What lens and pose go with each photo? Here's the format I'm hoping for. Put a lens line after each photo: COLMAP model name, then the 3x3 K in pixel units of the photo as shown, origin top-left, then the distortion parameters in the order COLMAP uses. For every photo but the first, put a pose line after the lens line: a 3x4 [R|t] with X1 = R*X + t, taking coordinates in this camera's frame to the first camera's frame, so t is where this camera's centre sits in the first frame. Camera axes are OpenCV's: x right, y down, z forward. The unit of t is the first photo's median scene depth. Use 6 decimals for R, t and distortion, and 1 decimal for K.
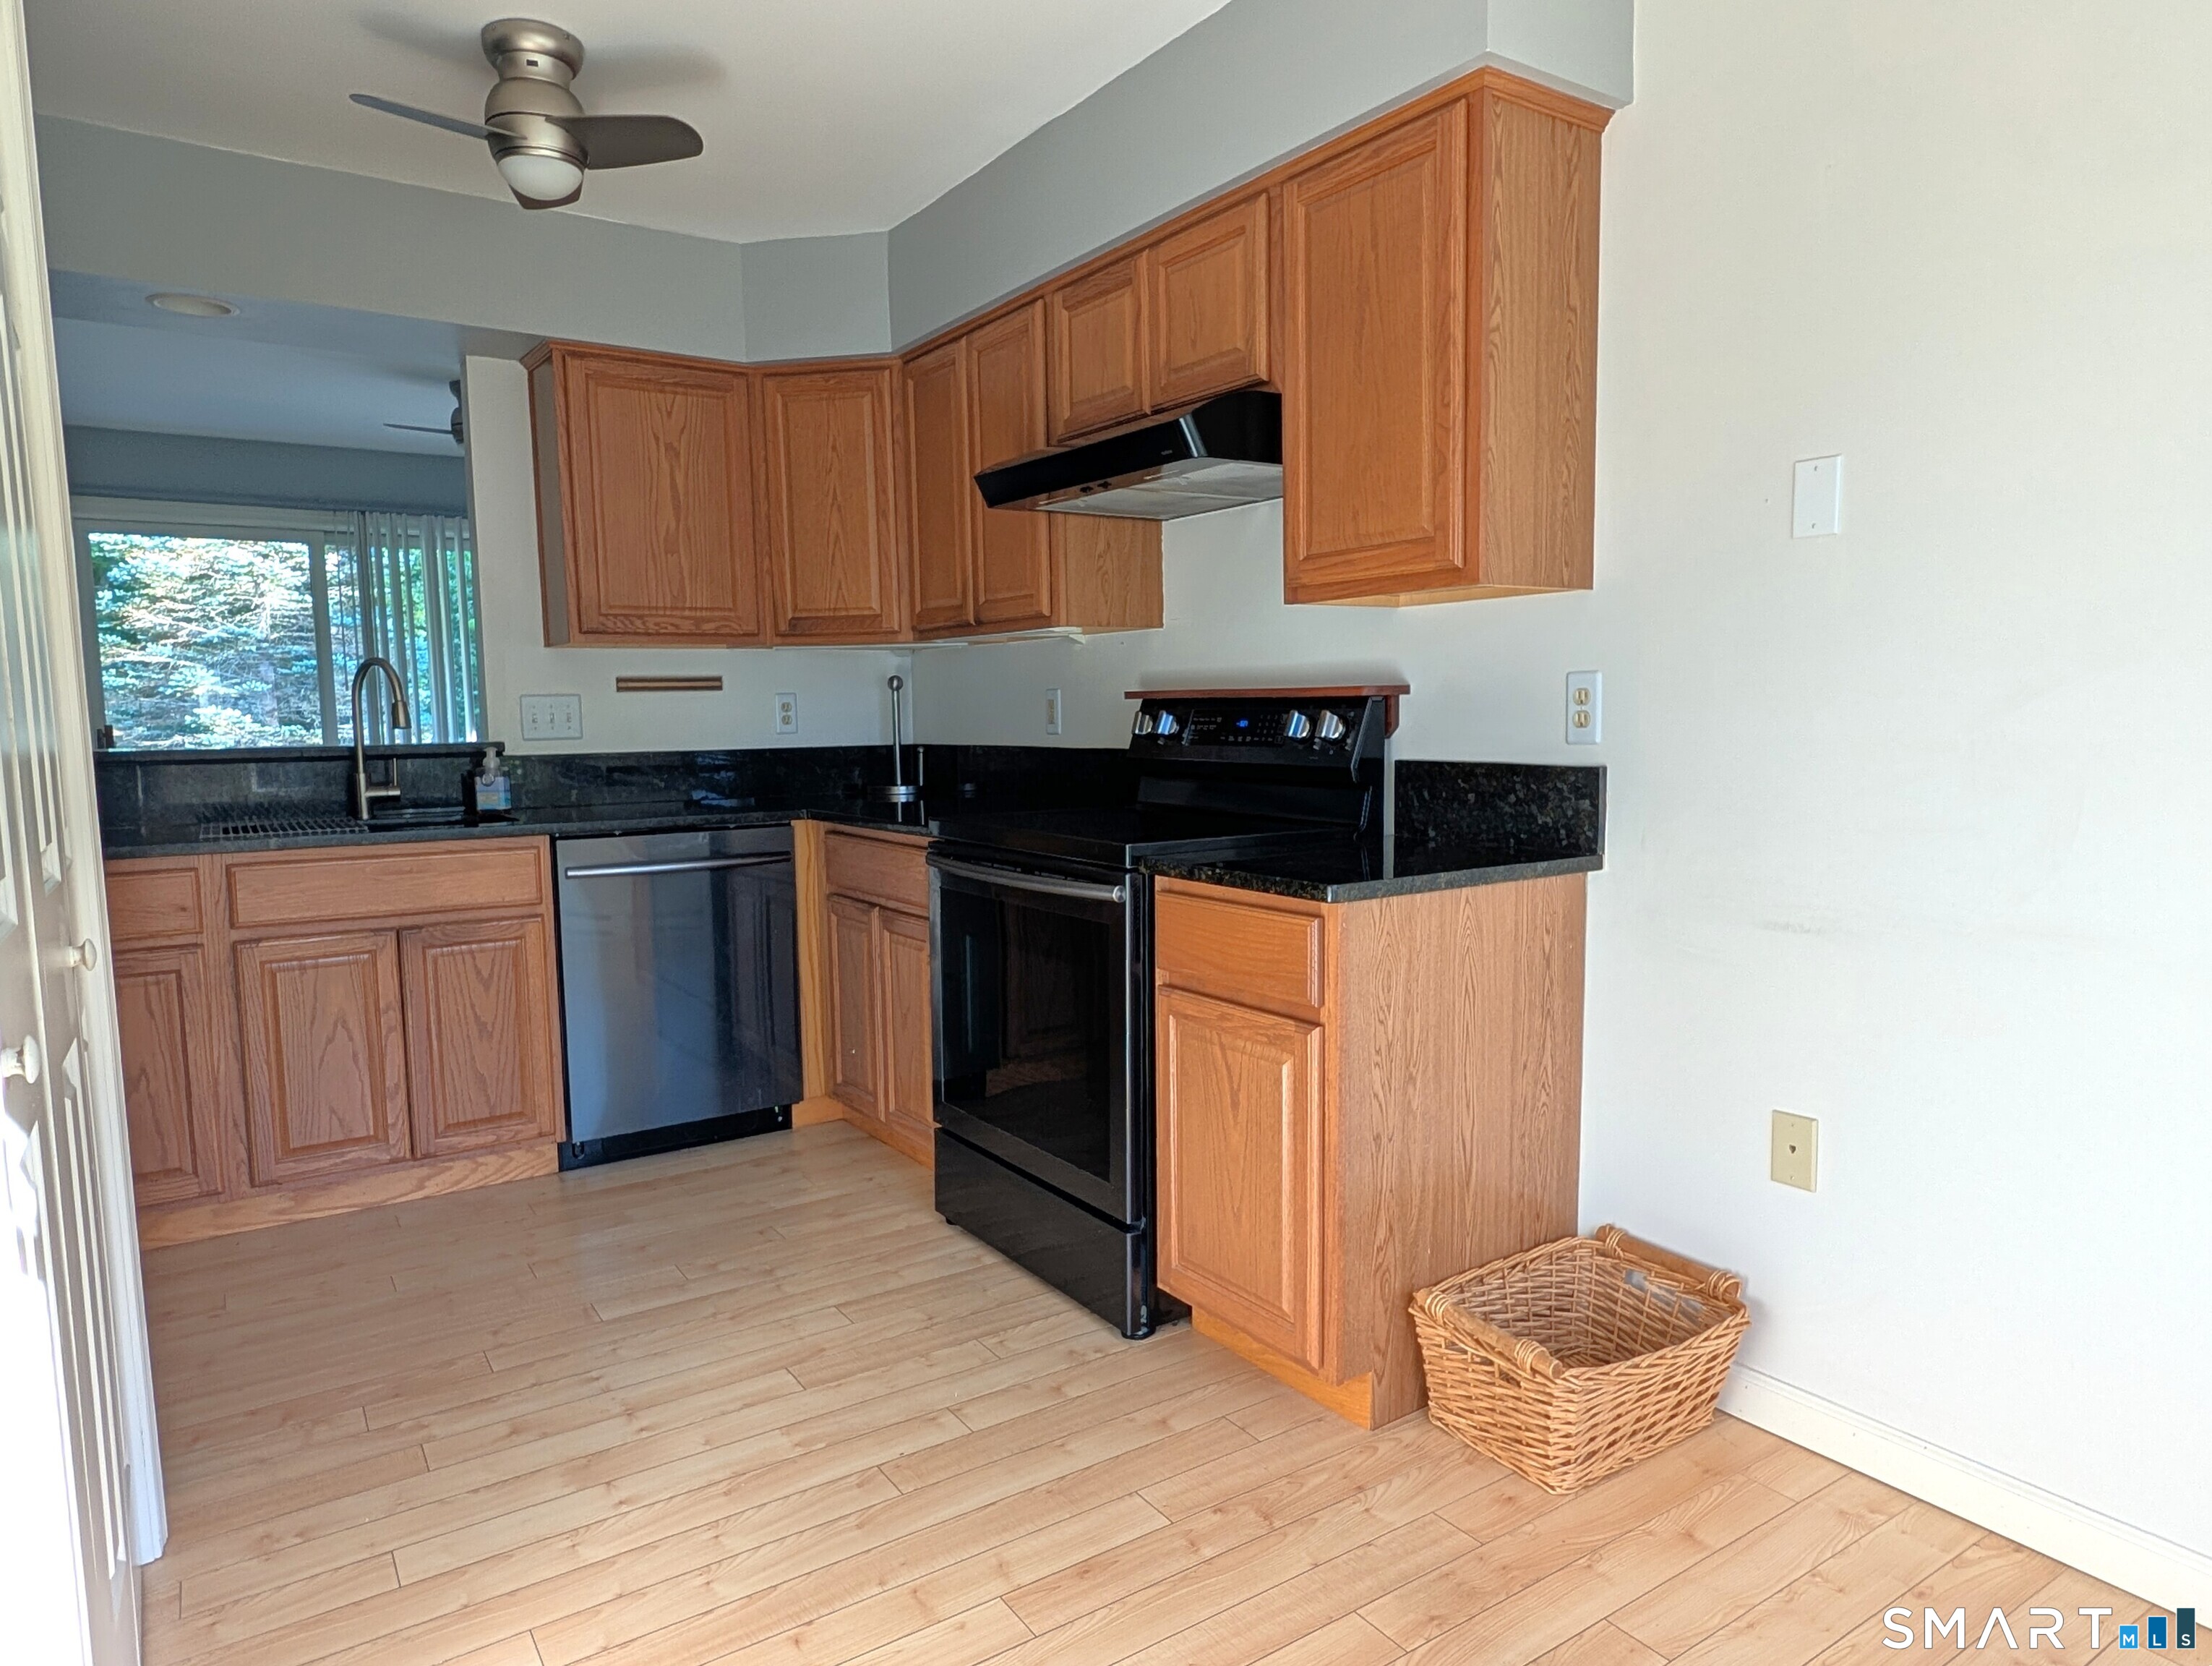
lens RADIAL K [[1322.3, 0, 1085.6], [0, 1322.3, 854.5], [0, 0, 1]] dist [0.006291, -0.003454]
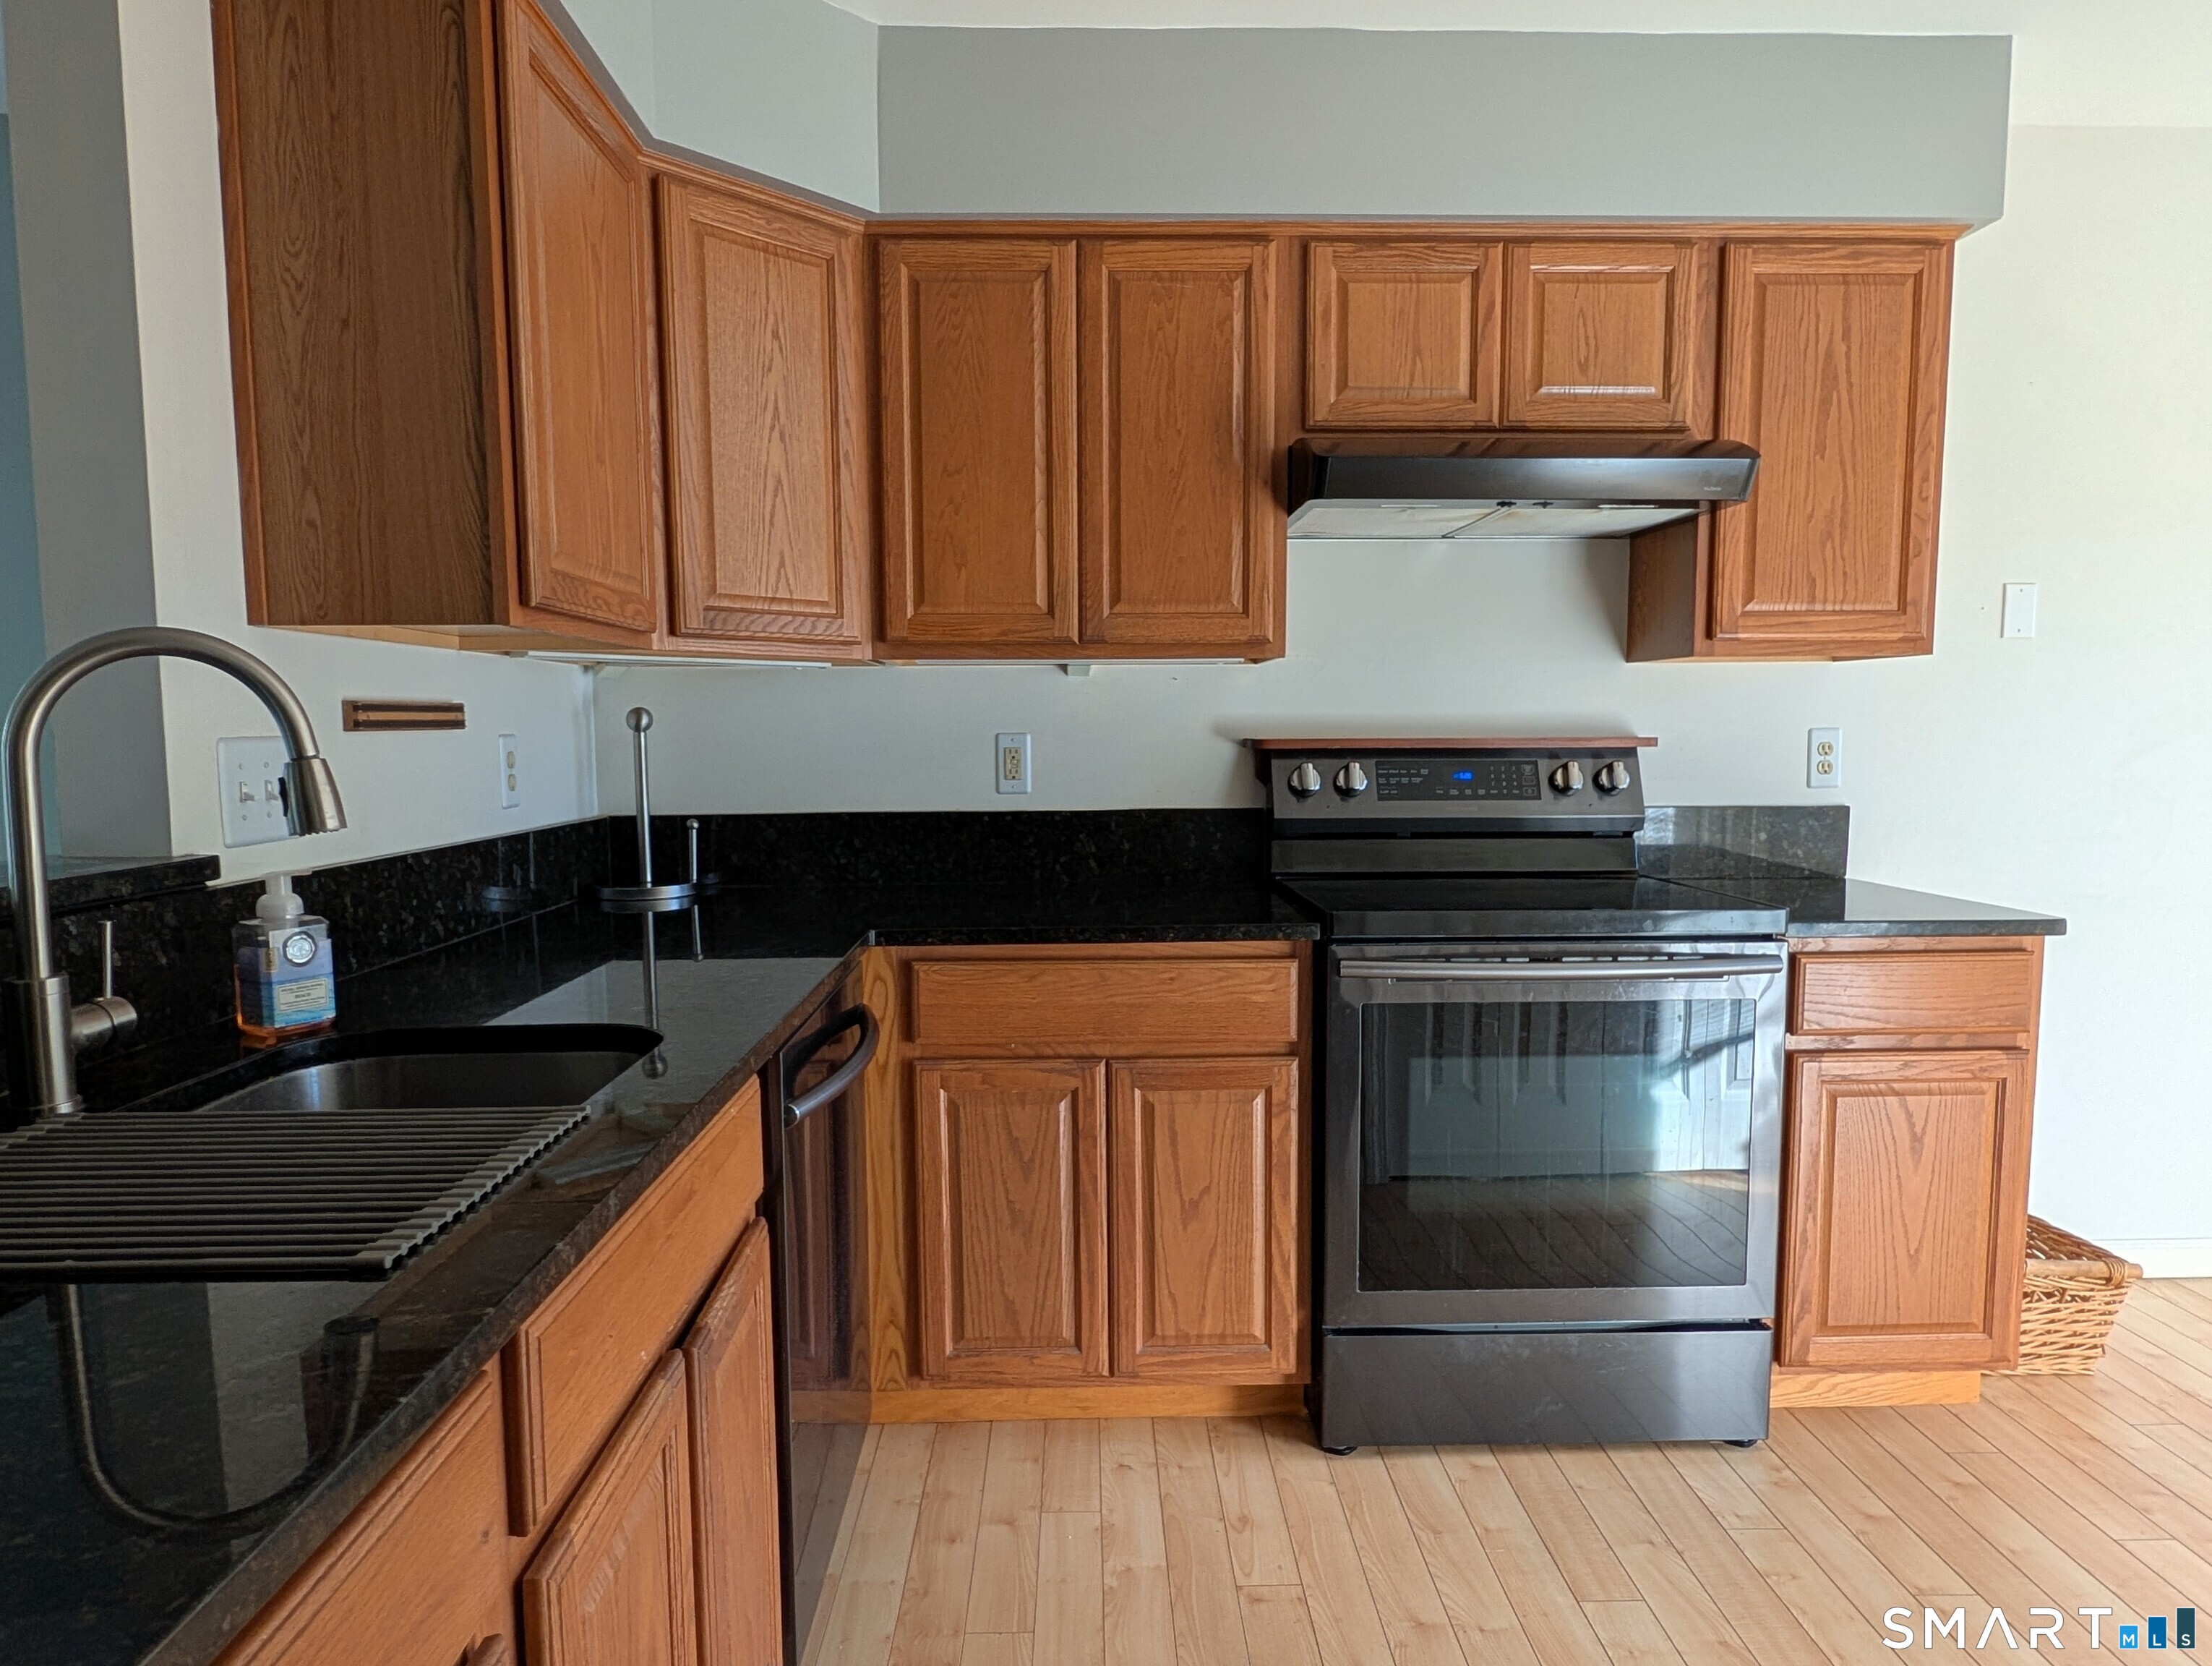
lens RADIAL K [[1322.3, 0, 1108.0], [0, 1322.3, 852.3], [0, 0, 1]] dist [0.006291, -0.003454]
pose [[0.548396, -0.068107, 0.833440, -0.649432], [0.092006, 0.995541, 0.020814, -0.071724], [-0.831142, 0.065267, 0.552217, 0.571998]]
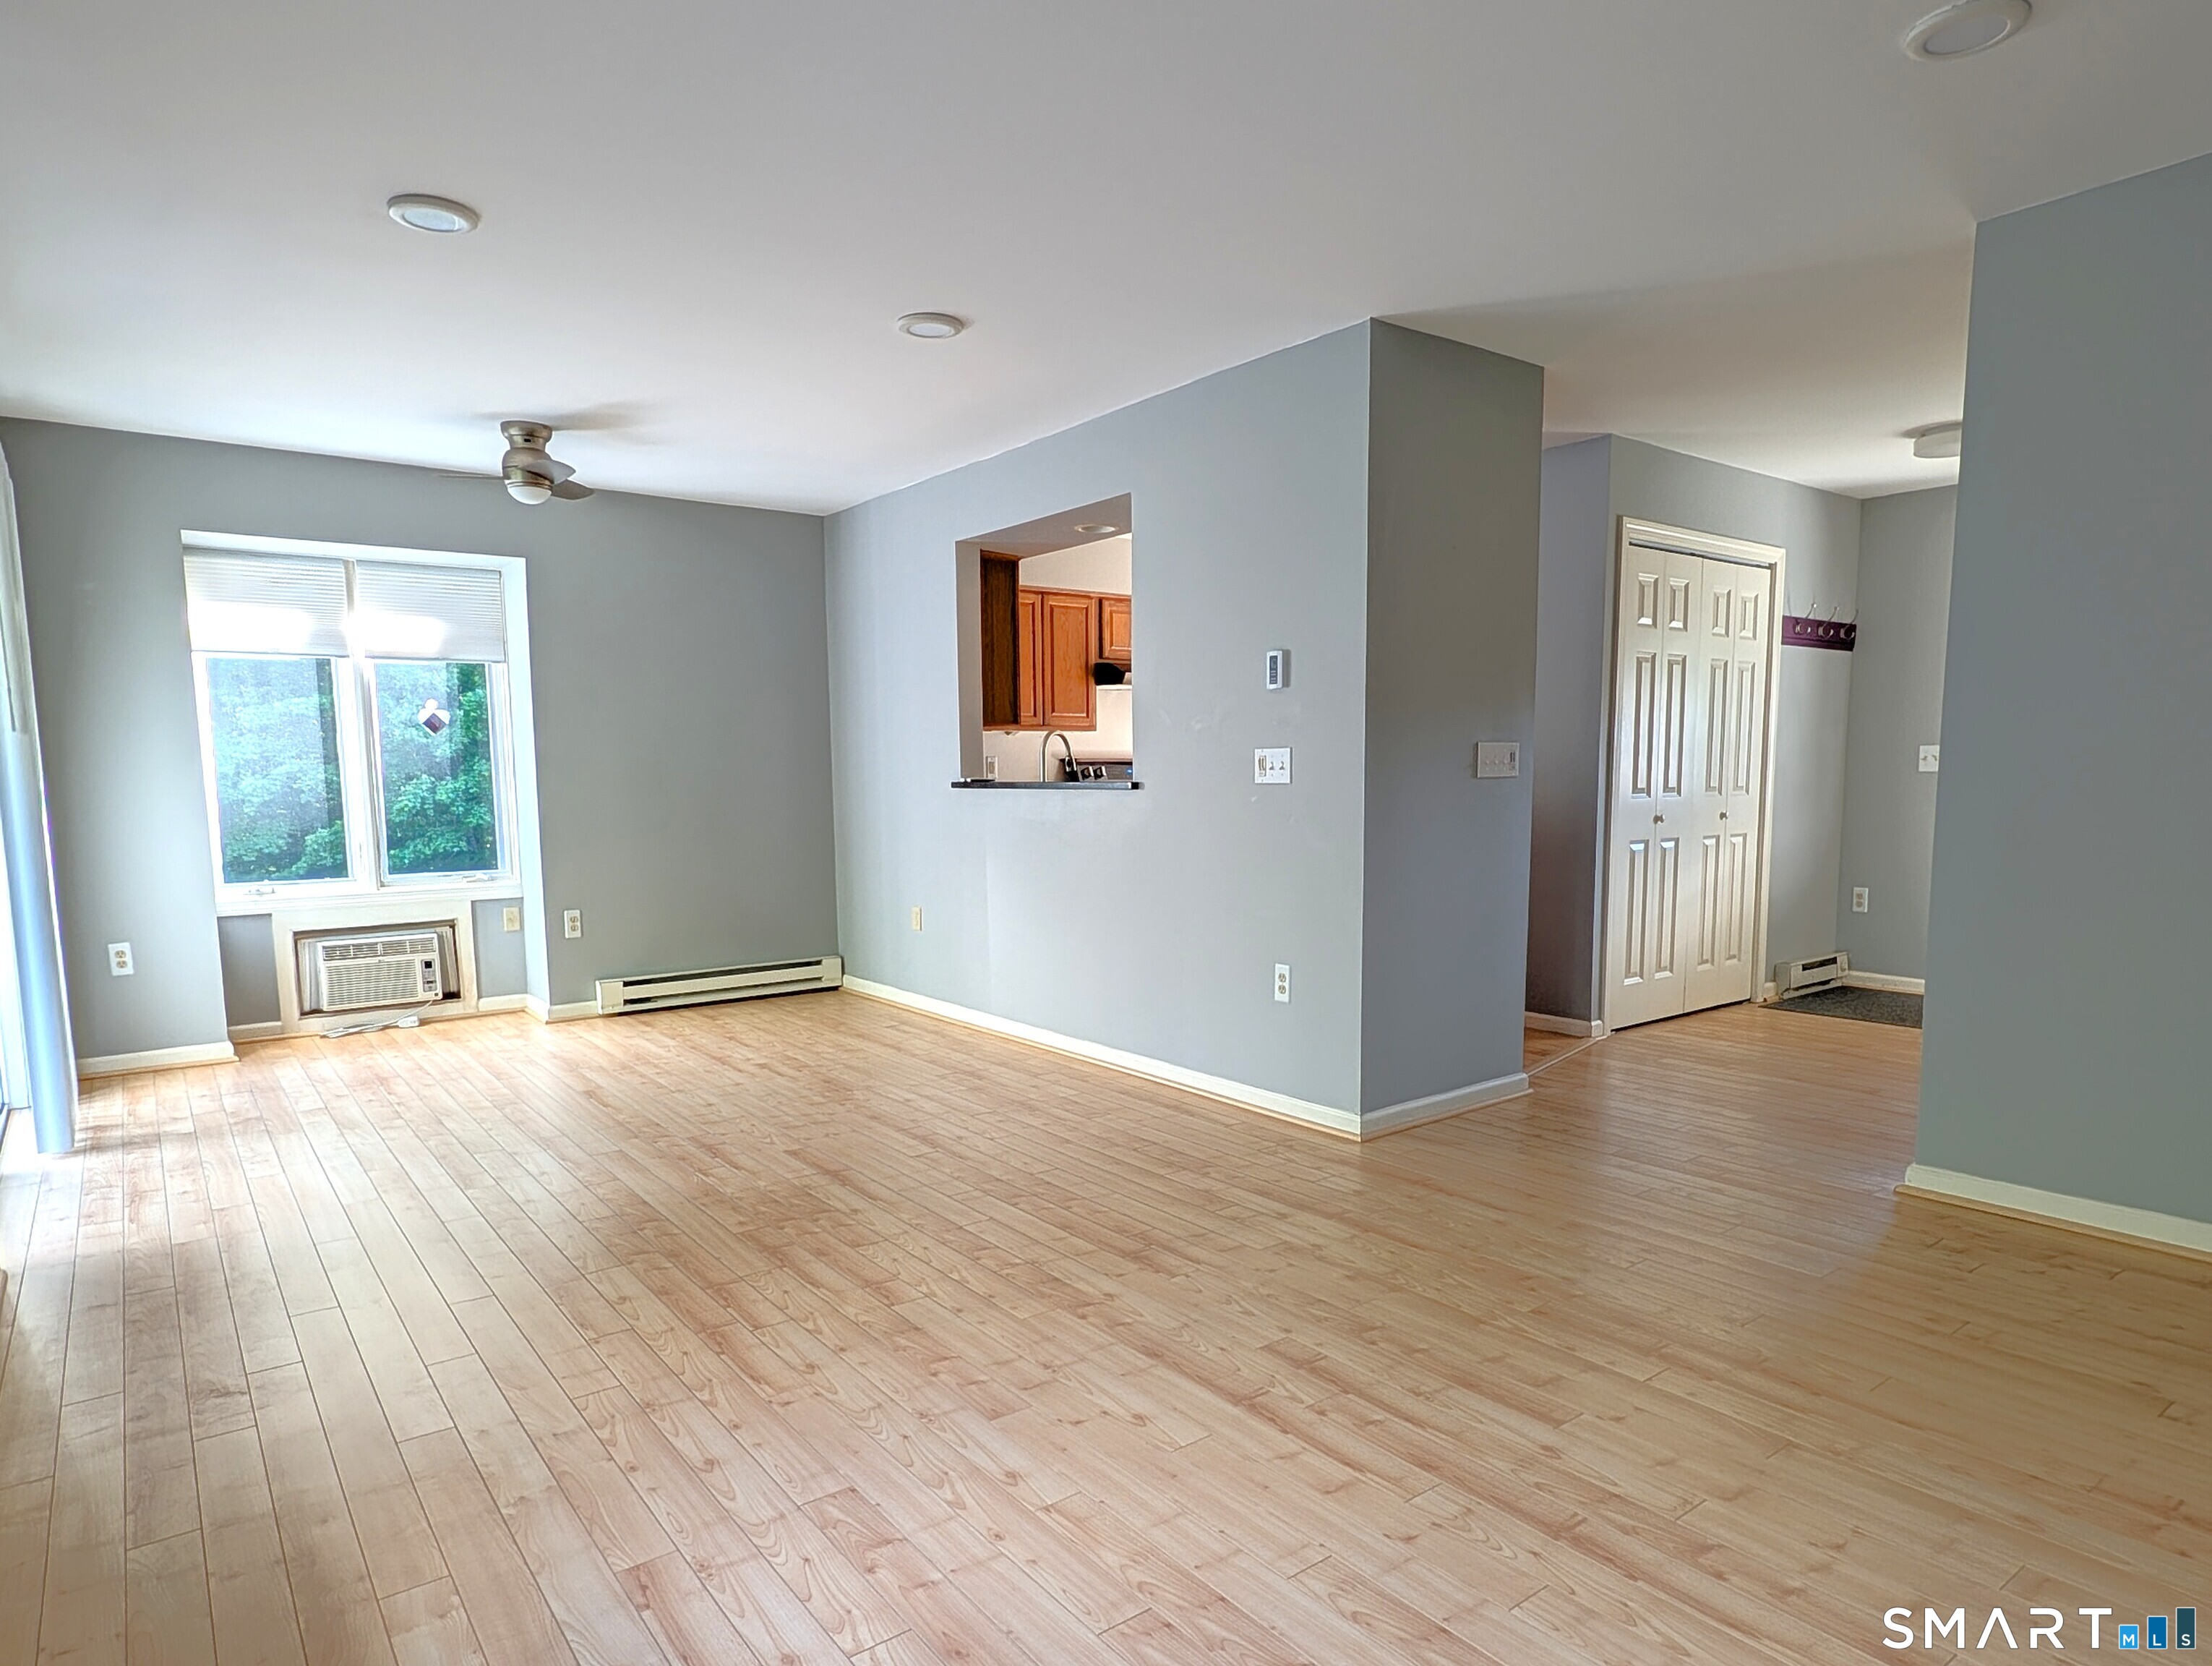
lens RADIAL K [[1322.3, 0, 1107.6], [0, 1322.3, 925.3], [0, 0, 1]] dist [0.006291, -0.003454]
pose [[-0.053091, -0.105320, 0.993020, -2.134855], [0.119158, 0.986649, 0.111015, -0.075682], [-0.991455, 0.124220, -0.039832, 0.968291]]
